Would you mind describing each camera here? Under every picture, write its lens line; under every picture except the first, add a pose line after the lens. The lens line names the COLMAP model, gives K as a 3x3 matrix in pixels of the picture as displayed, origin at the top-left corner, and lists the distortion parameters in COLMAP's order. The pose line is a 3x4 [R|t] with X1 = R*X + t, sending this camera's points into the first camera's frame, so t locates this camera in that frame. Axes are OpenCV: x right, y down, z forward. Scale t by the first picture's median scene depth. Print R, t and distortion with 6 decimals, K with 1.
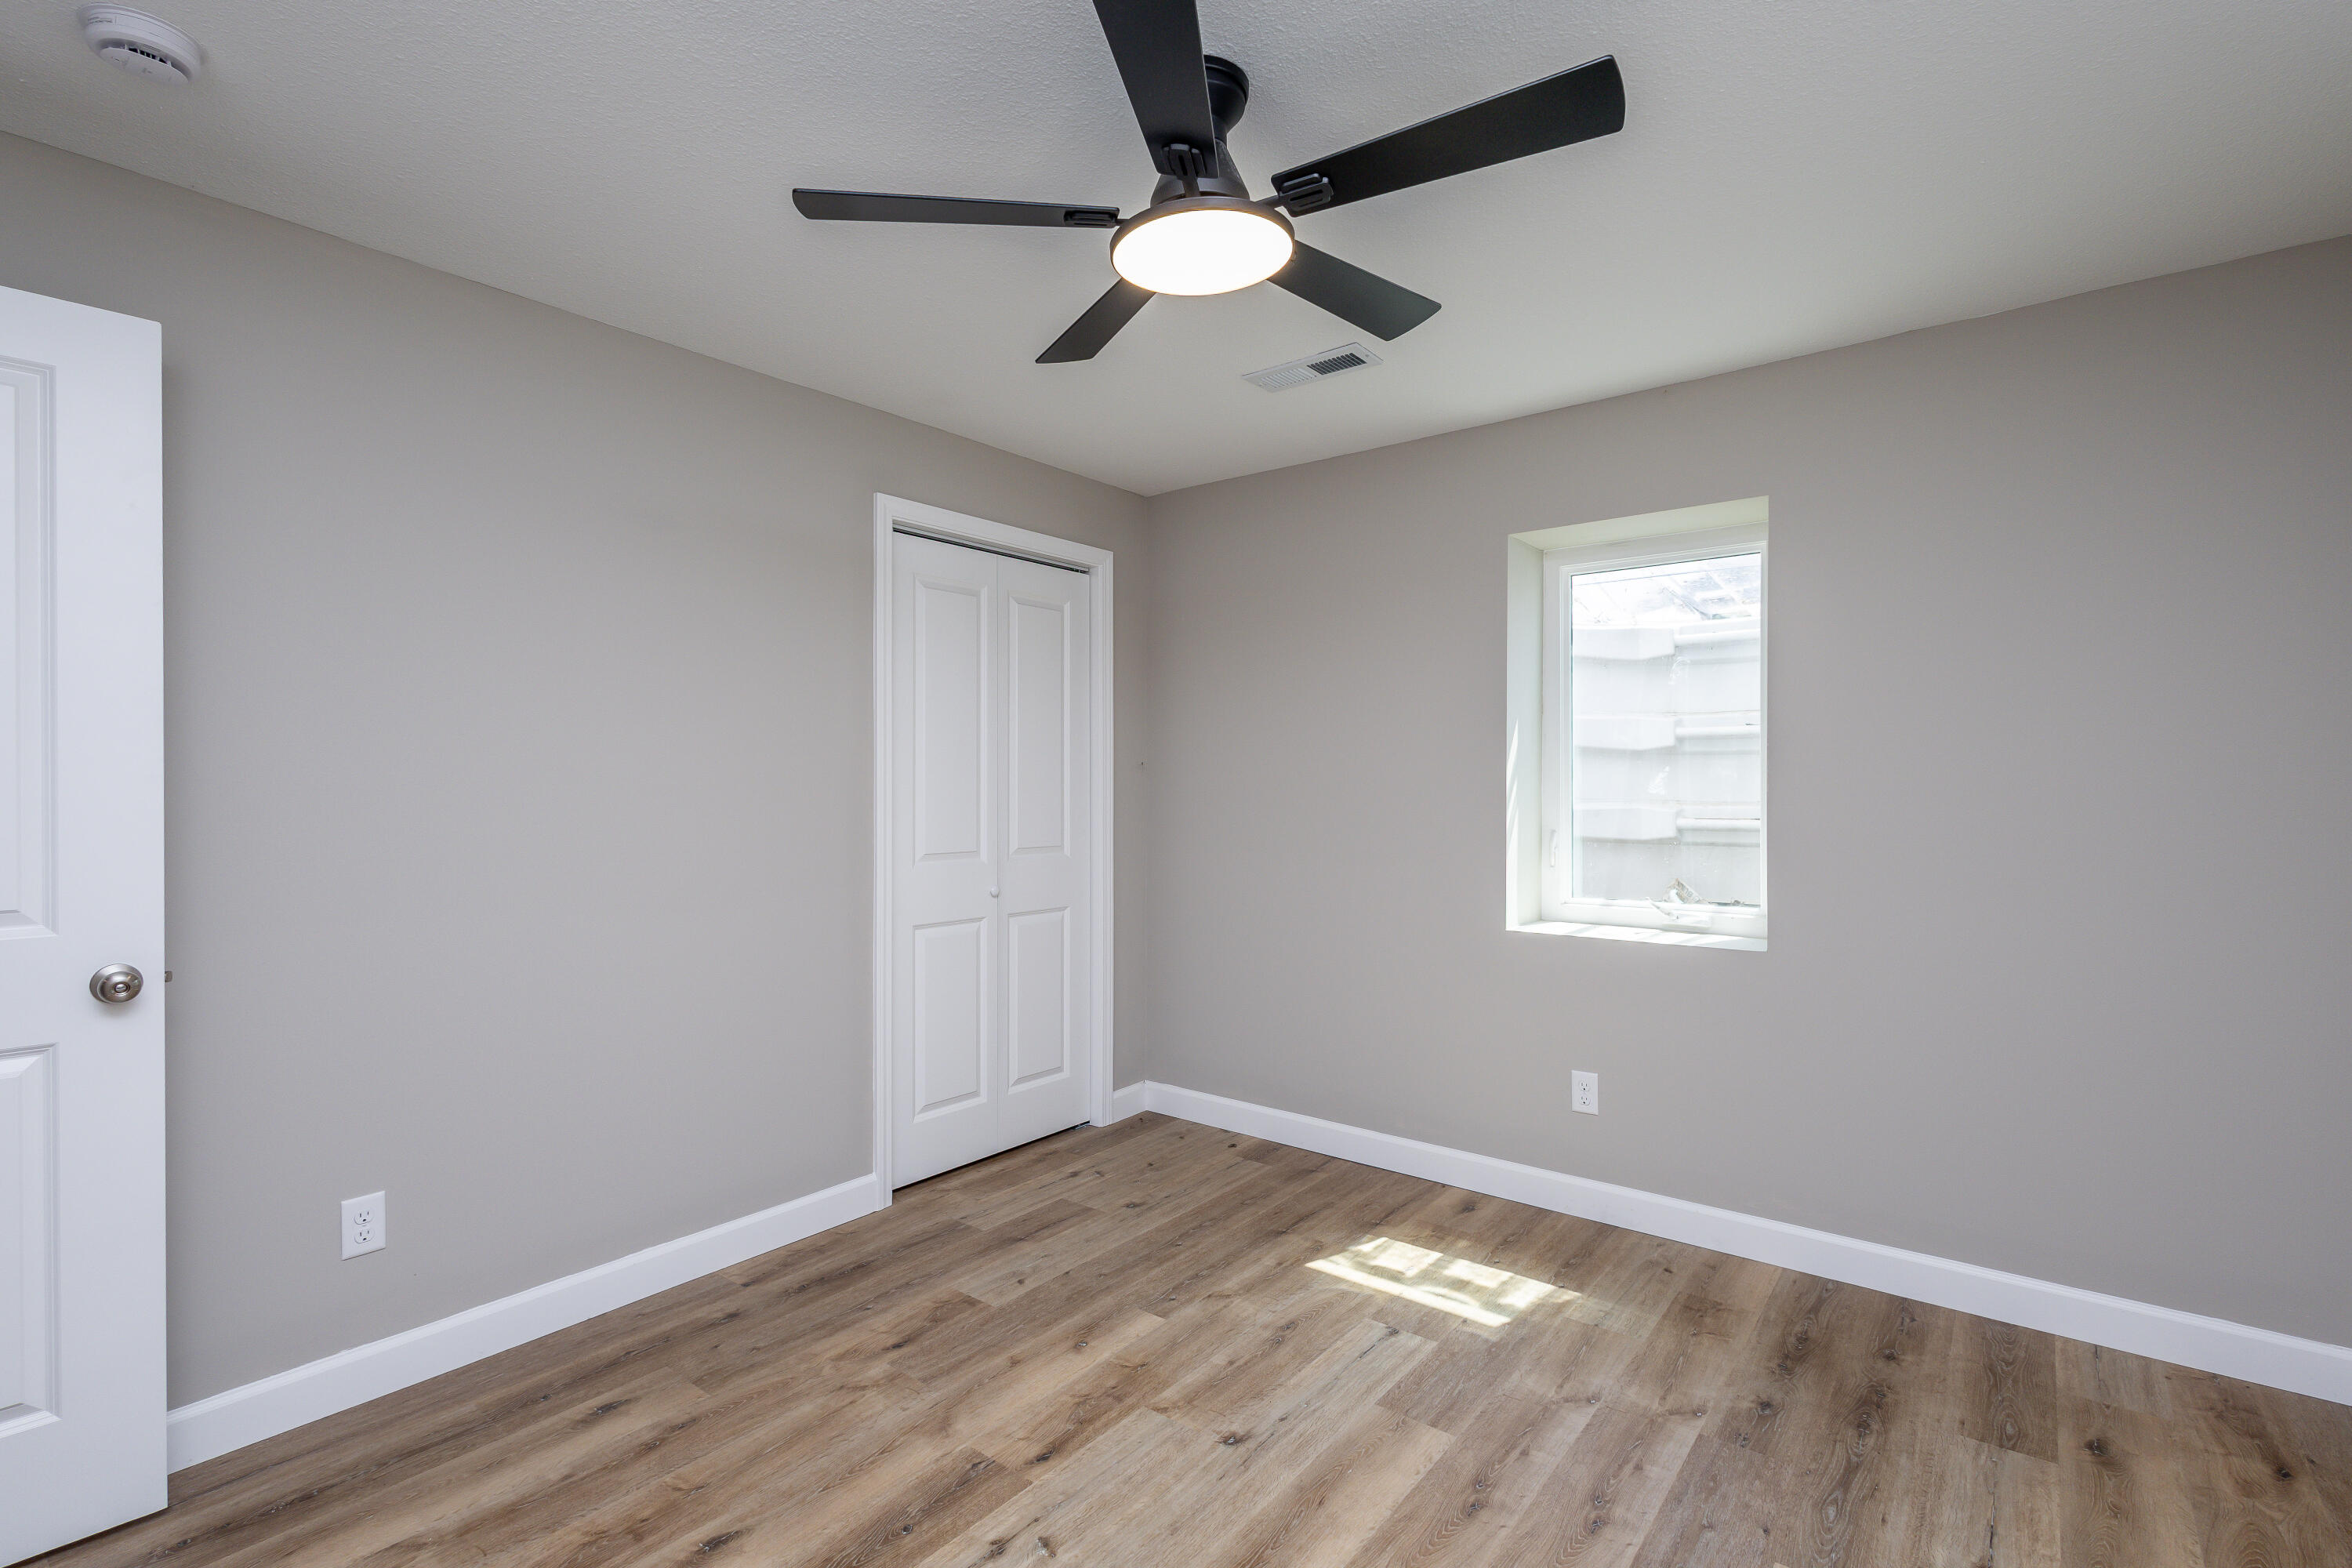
lens RADIAL K [[1074.4, 0, 1174.4], [0, 1074.4, 780.7], [0, 0, 1]] dist [0.003666, -0.002690]
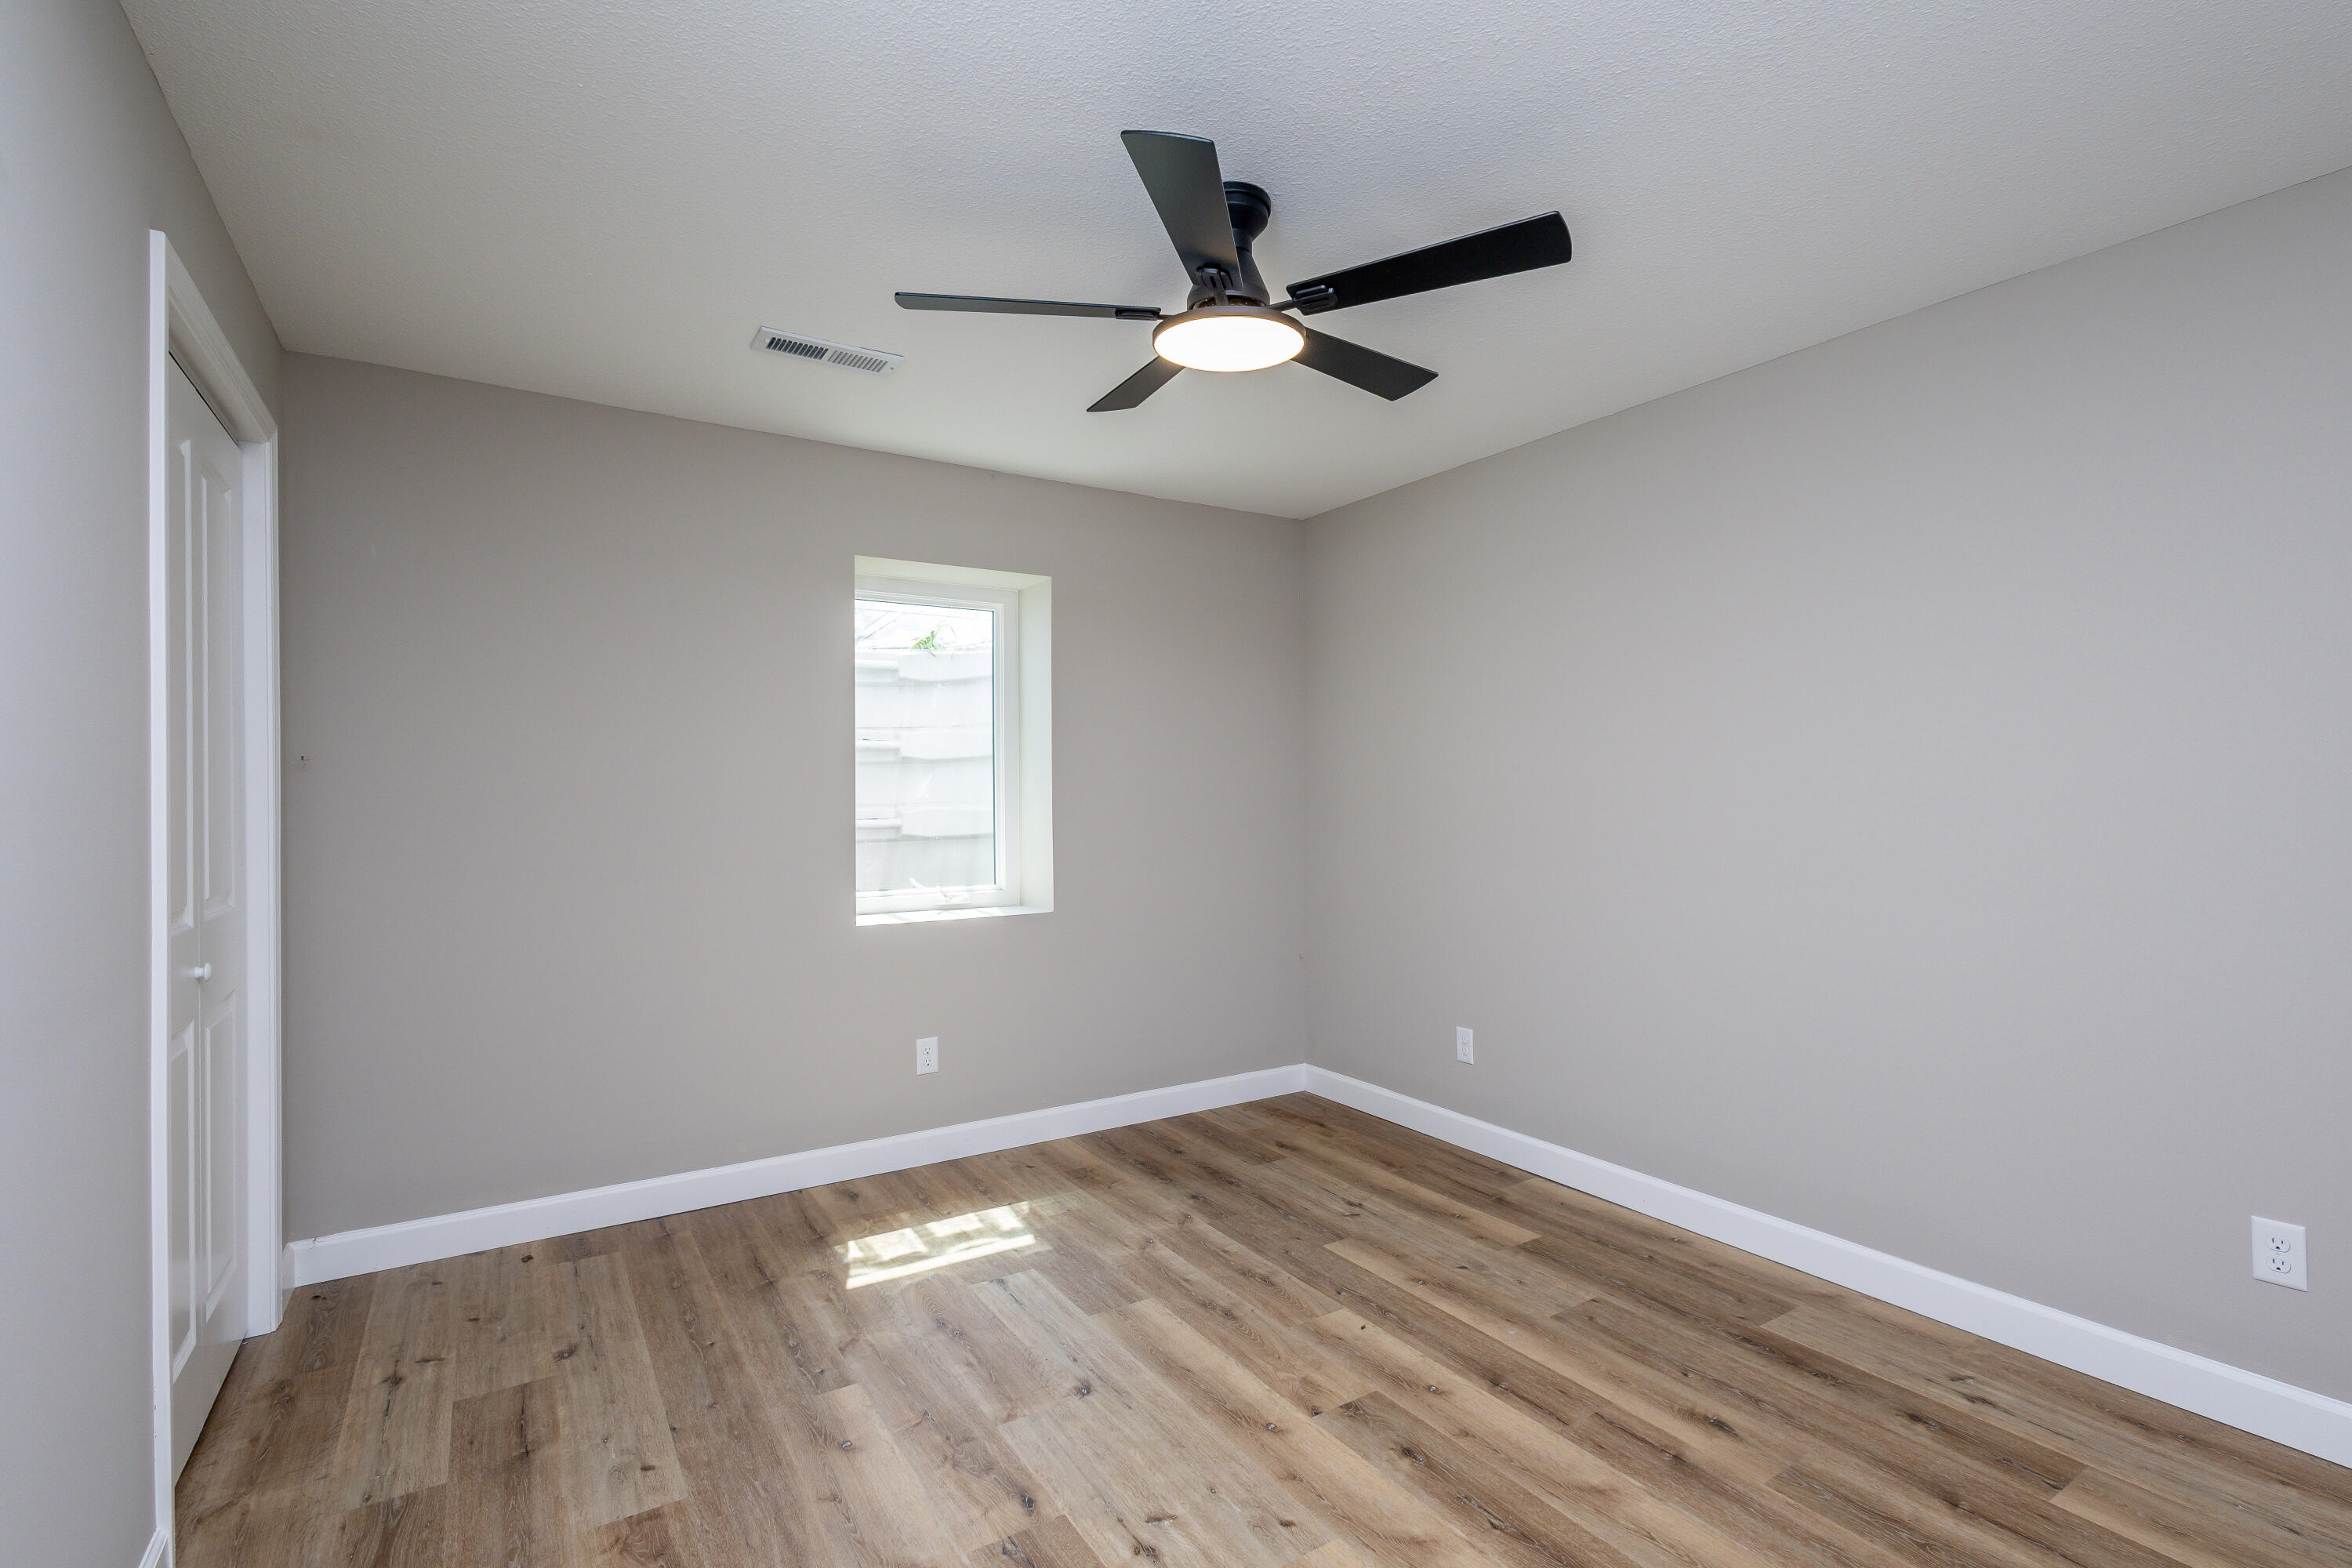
lens RADIAL K [[1074.4, 0, 1172.6], [0, 1074.4, 796.7], [0, 0, 1]] dist [0.003666, -0.002690]
pose [[0.342222, -0.010851, 0.939557, -0.628938], [0.003703, 0.999941, 0.010199, -0.000245], [-0.939612, -0.000011, 0.342242, 0.364574]]
